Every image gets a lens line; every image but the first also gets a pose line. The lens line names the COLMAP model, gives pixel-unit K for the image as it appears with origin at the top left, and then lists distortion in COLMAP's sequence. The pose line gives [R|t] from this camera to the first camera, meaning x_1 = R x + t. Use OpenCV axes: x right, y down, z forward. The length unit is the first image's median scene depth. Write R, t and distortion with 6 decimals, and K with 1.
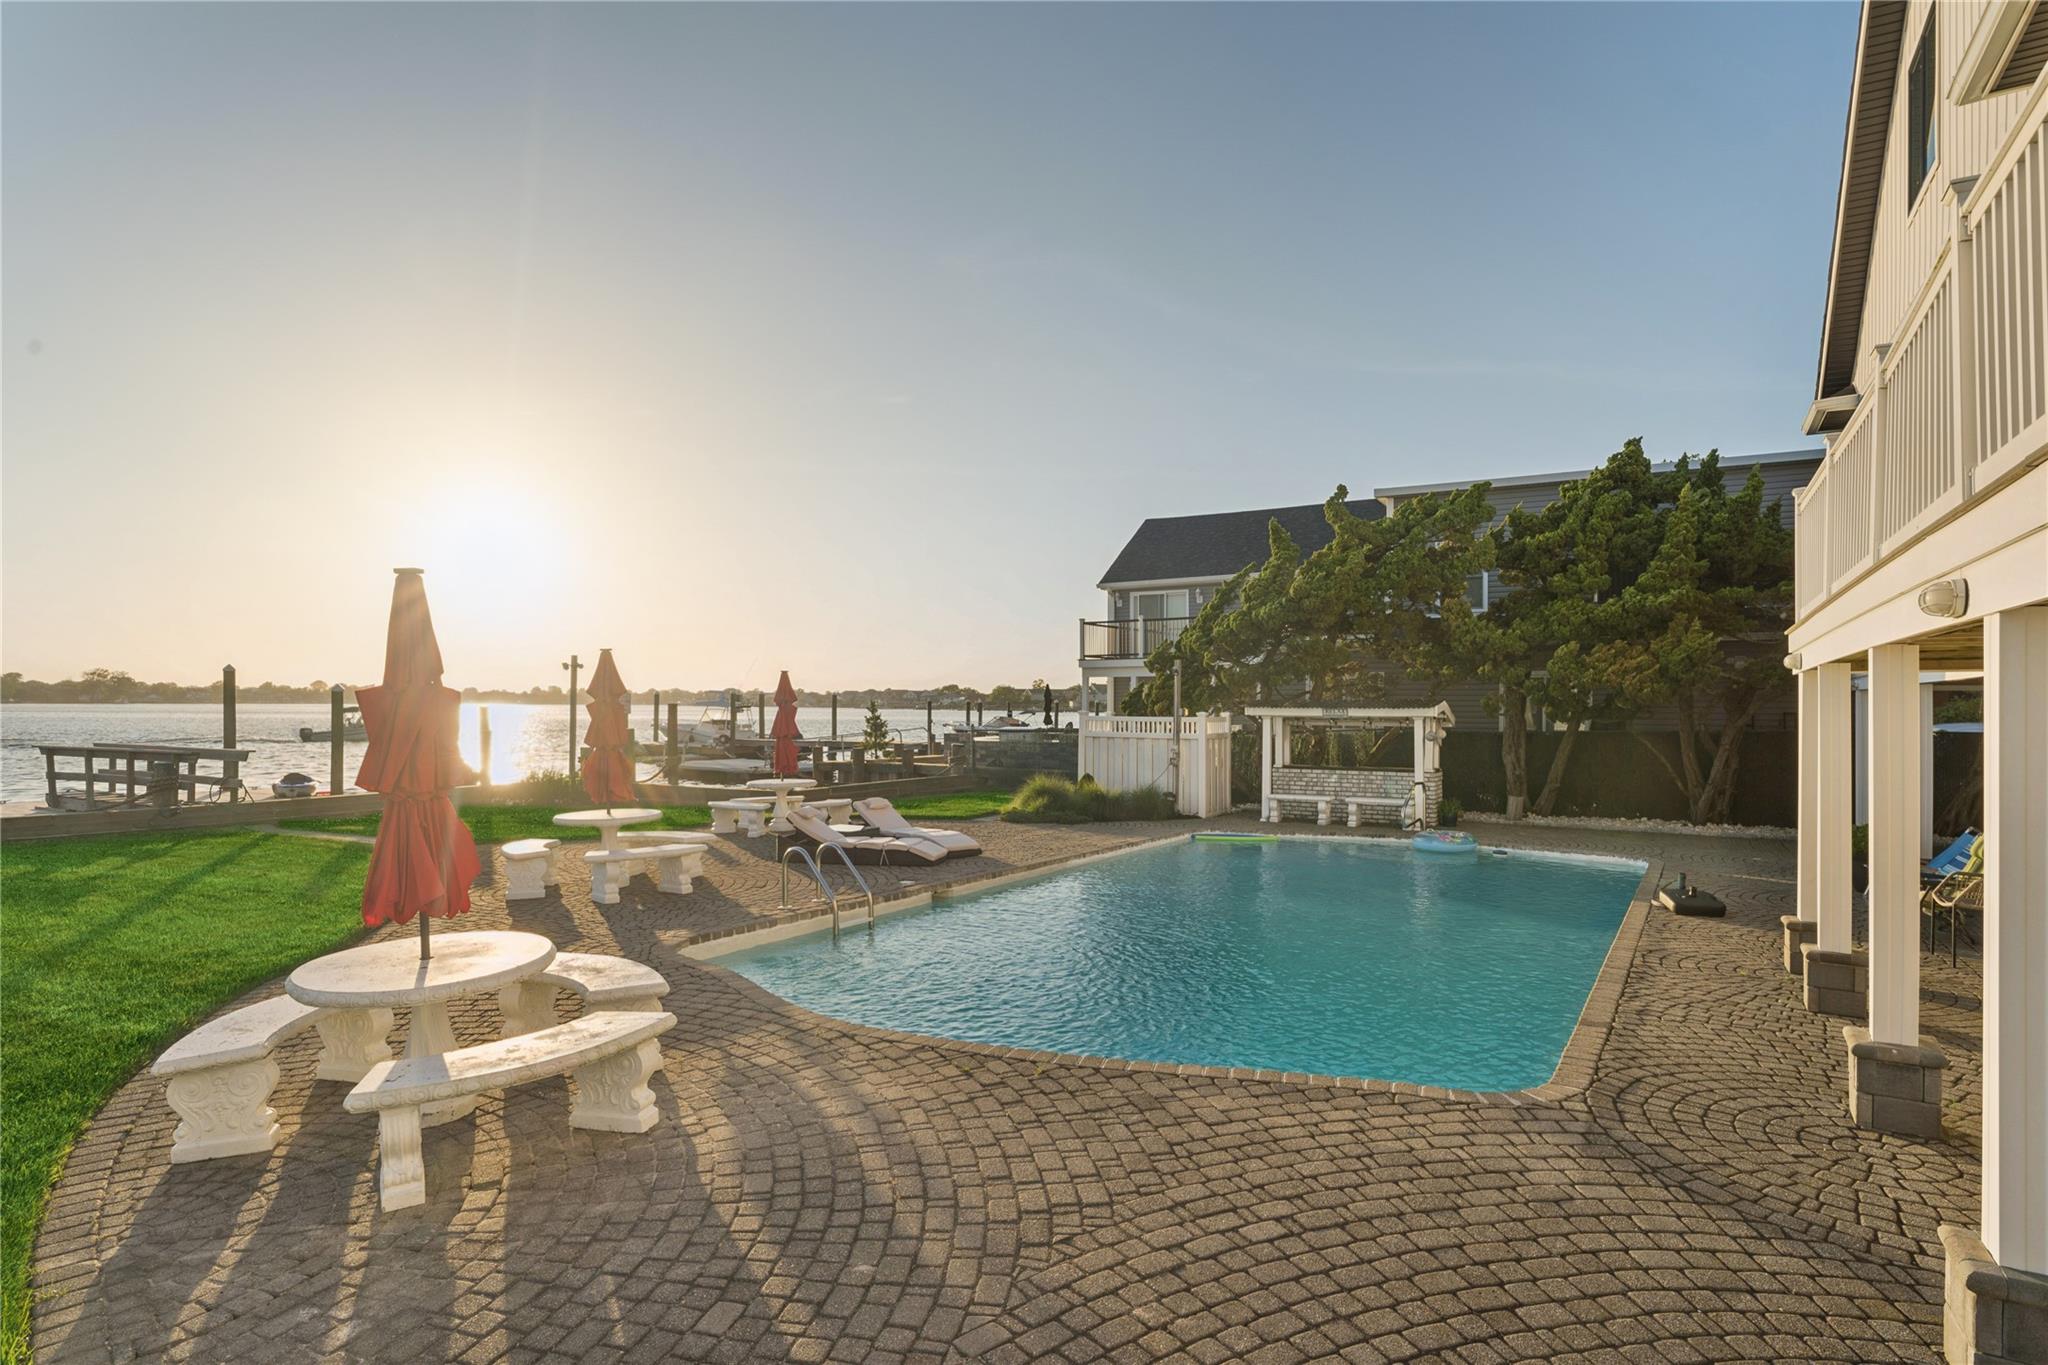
lens RADIAL K [[1079.3, 0, 1024.0], [0, 1079.3, 682.5], [0, 0, 1]] dist [-0.000601, 0.000648]
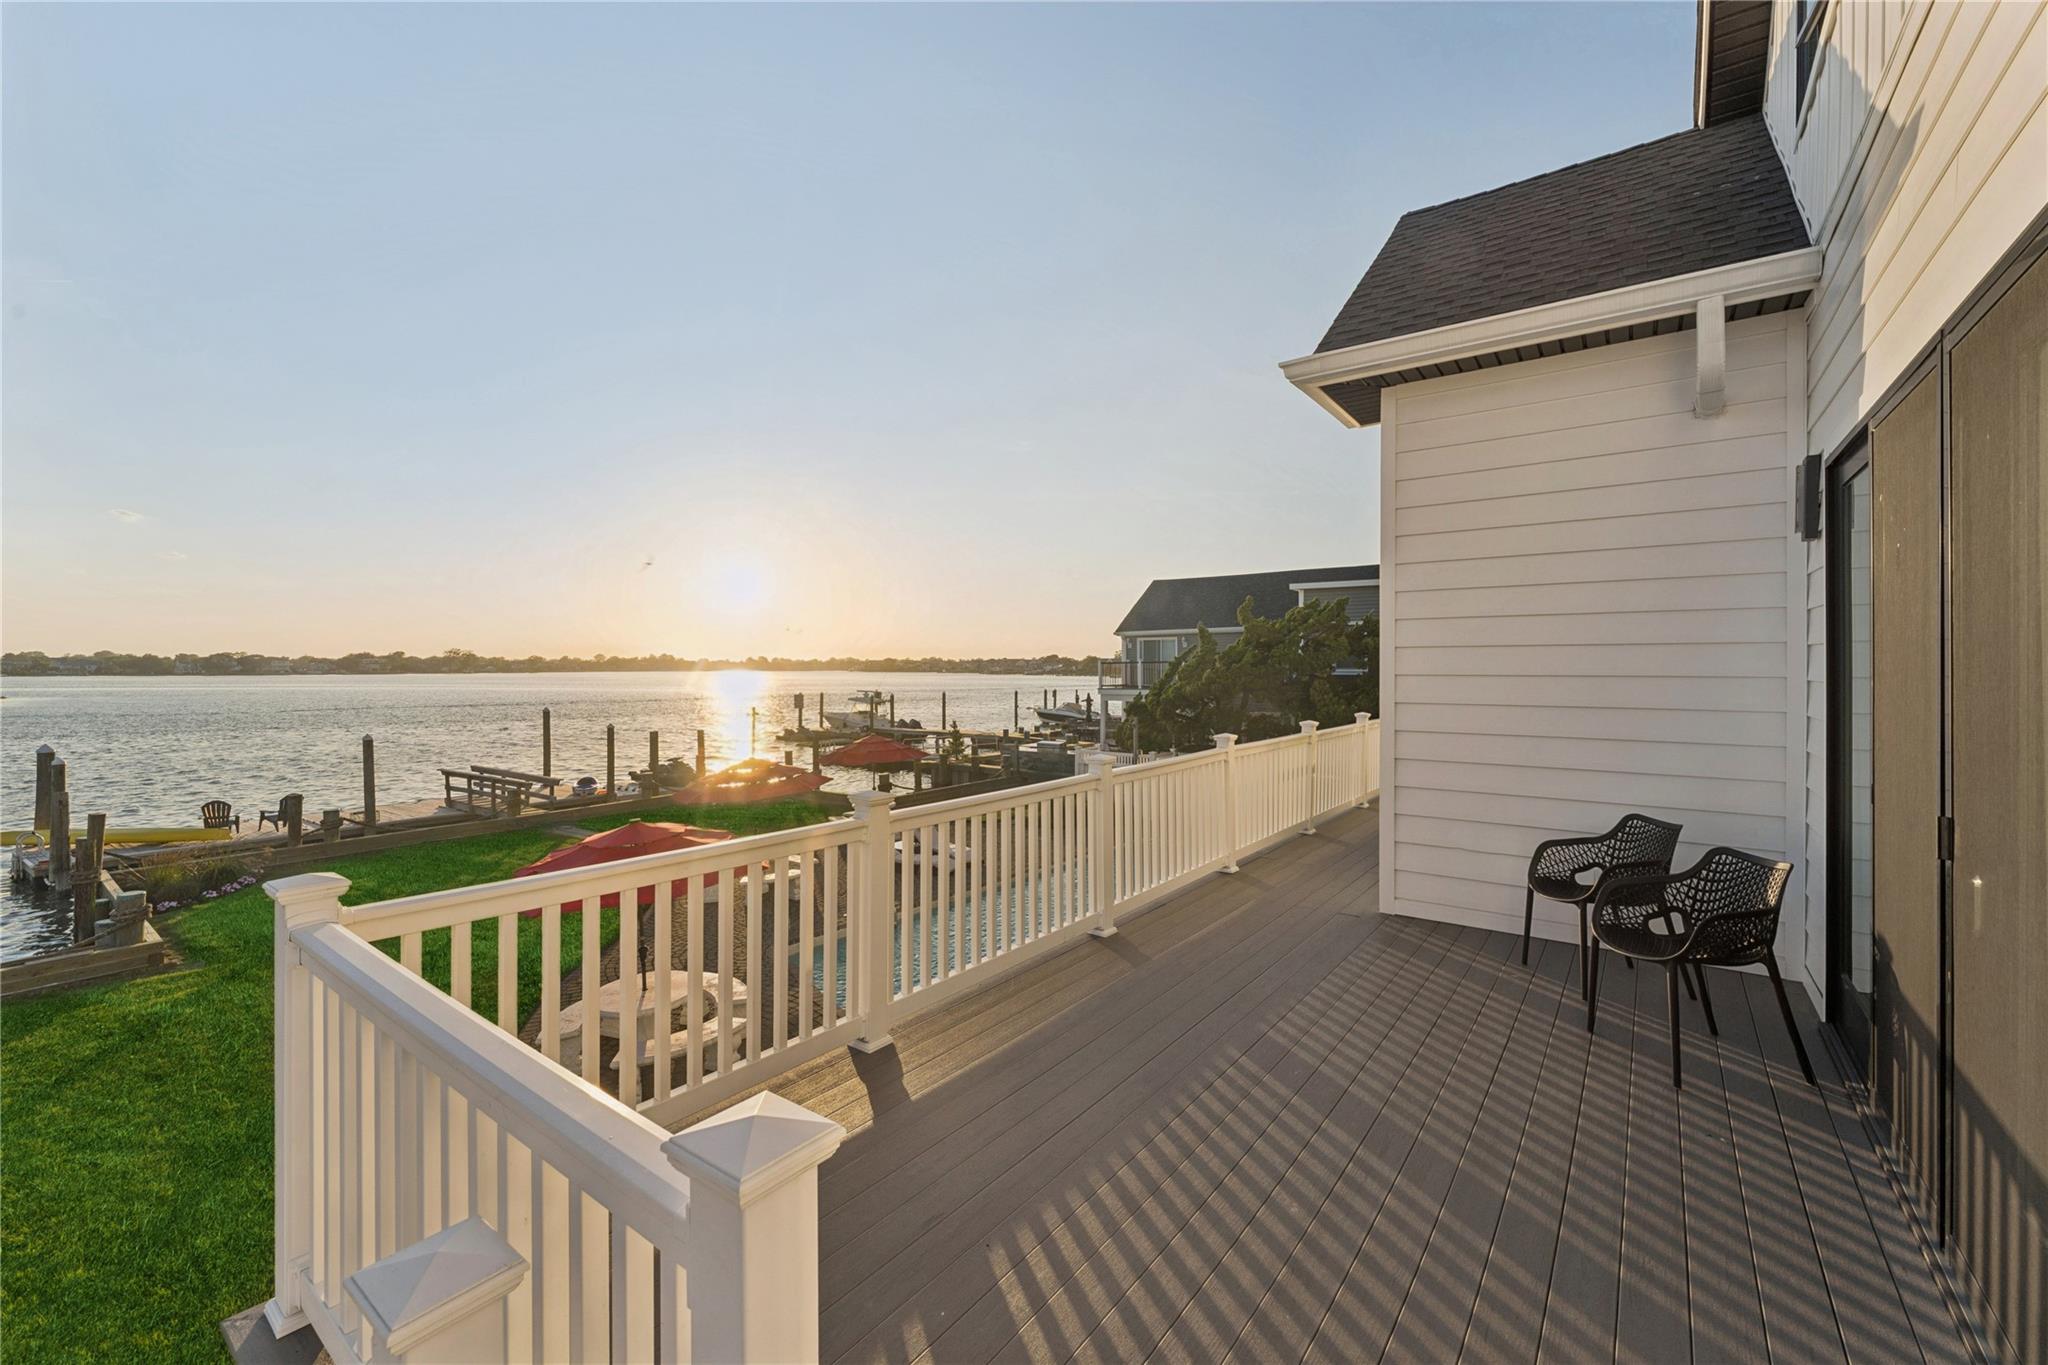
lens RADIAL K [[828.1, 0, 1025.8], [0, 828.1, 657.8], [0, 0, 1]] dist [0.000296, -0.000090]
pose [[0.994614, -0.005246, -0.103519, 0.120914], [0.006335, 0.999928, 0.010194, -0.128217], [0.103458, -0.010795, 0.994575, -0.181562]]
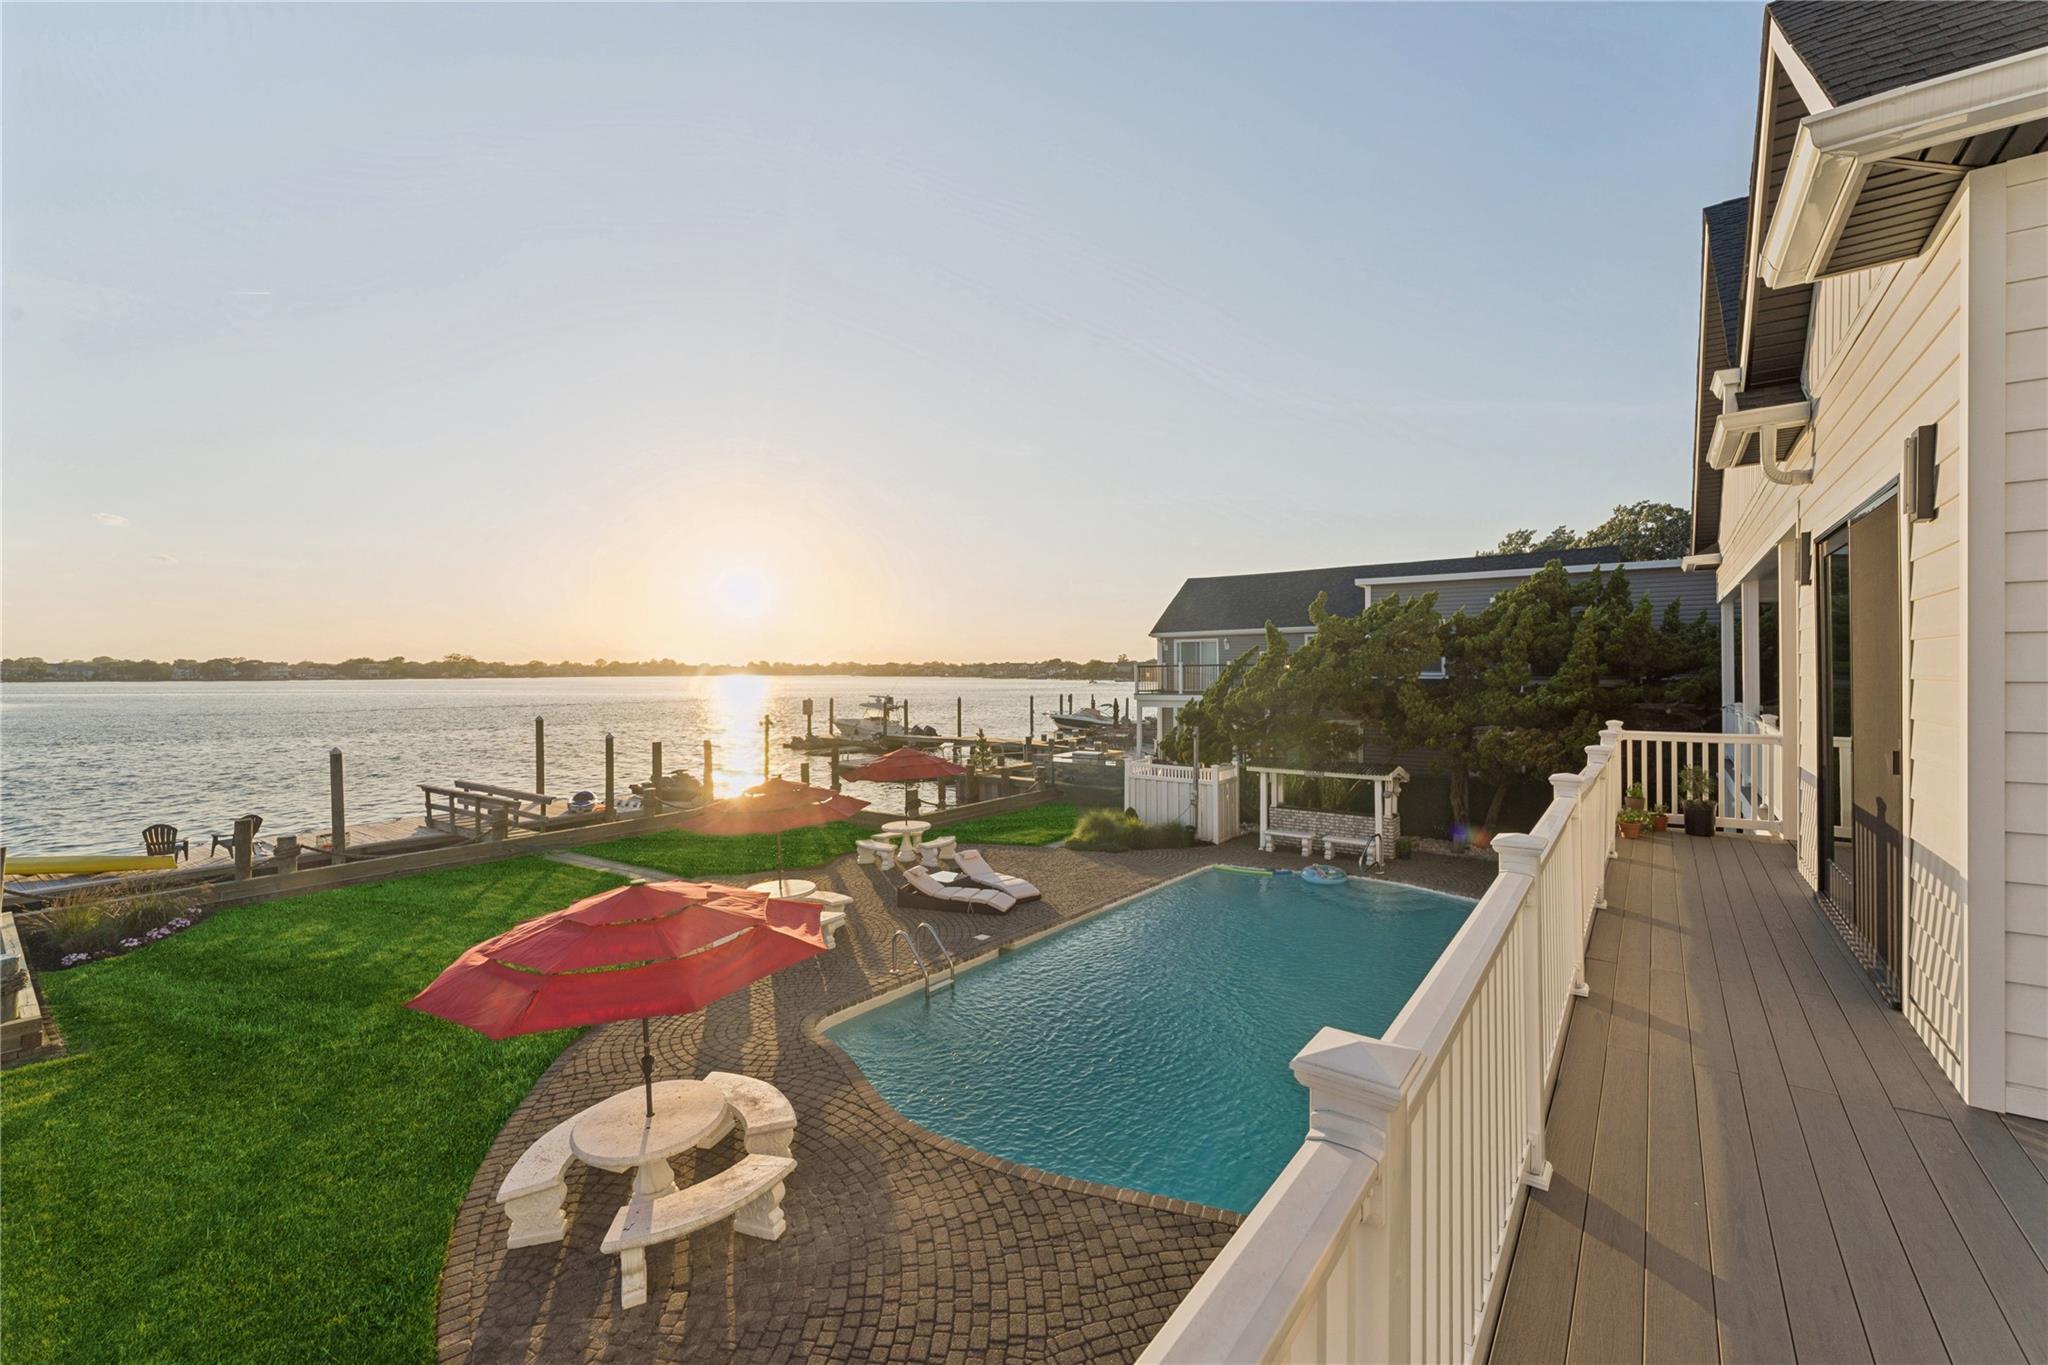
lens RADIAL K [[828.1, 0, 1025.8], [0, 828.1, 657.8], [0, 0, 1]] dist [0.000296, -0.000090]
pose [[0.994510, -0.007099, -0.104405, 0.043024], [0.007689, 0.999957, 0.005251, -0.125161], [0.104363, -0.006025, 0.994521, -0.054183]]
